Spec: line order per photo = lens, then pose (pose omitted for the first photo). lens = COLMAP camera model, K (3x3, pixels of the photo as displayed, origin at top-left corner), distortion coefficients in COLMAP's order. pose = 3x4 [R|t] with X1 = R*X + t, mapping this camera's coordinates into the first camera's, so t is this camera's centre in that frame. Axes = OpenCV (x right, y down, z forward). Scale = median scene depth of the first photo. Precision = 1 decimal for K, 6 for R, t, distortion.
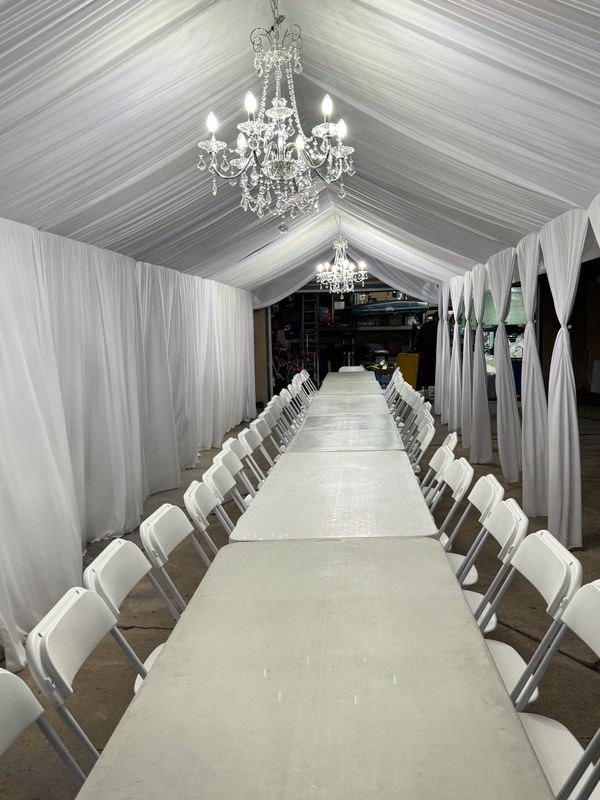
lens RADIAL K [[722.1, 0, 302.3], [0, 722.1, 402.8], [0, 0, 1]] dist [0.016997, -0.049014]
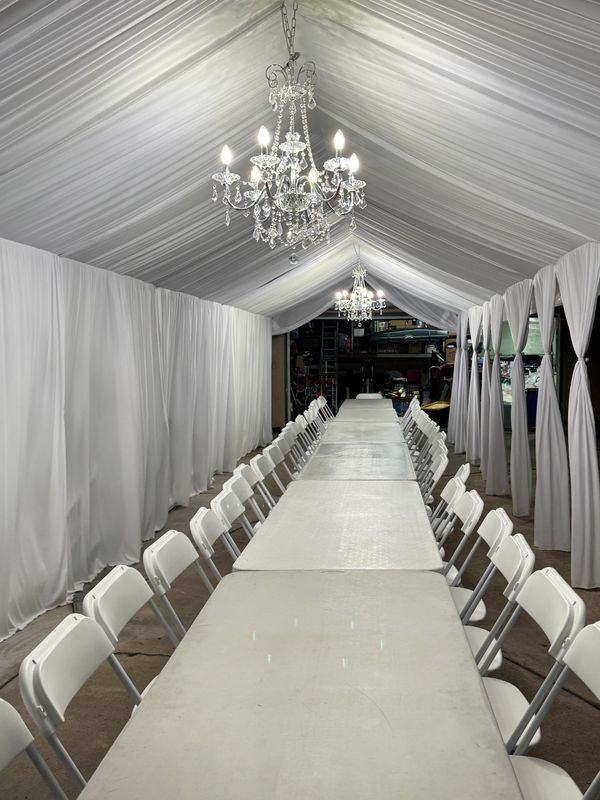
lens RADIAL K [[722.1, 0, 298.9], [0, 722.1, 401.5], [0, 0, 1]] dist [0.016997, -0.049014]
pose [[0.999286, 0.018913, -0.032712, 0.013201], [-0.020095, 0.999143, -0.036180, -0.004936], [0.031999, 0.036812, 0.998810, -0.002376]]
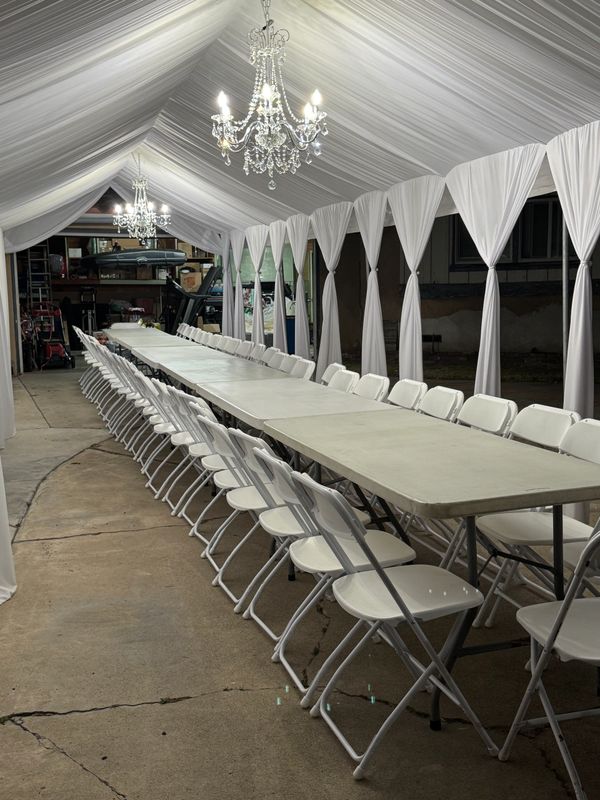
lens RADIAL K [[936.7, 0, 299.2], [0, 936.7, 399.9], [0, 0, 1]] dist [0.150420, 0.000000]
pose [[0.935247, -0.030219, 0.352705, -0.475395], [0.025115, 0.999503, 0.019039, 0.088581], [-0.353105, -0.008948, 0.935541, -0.492224]]
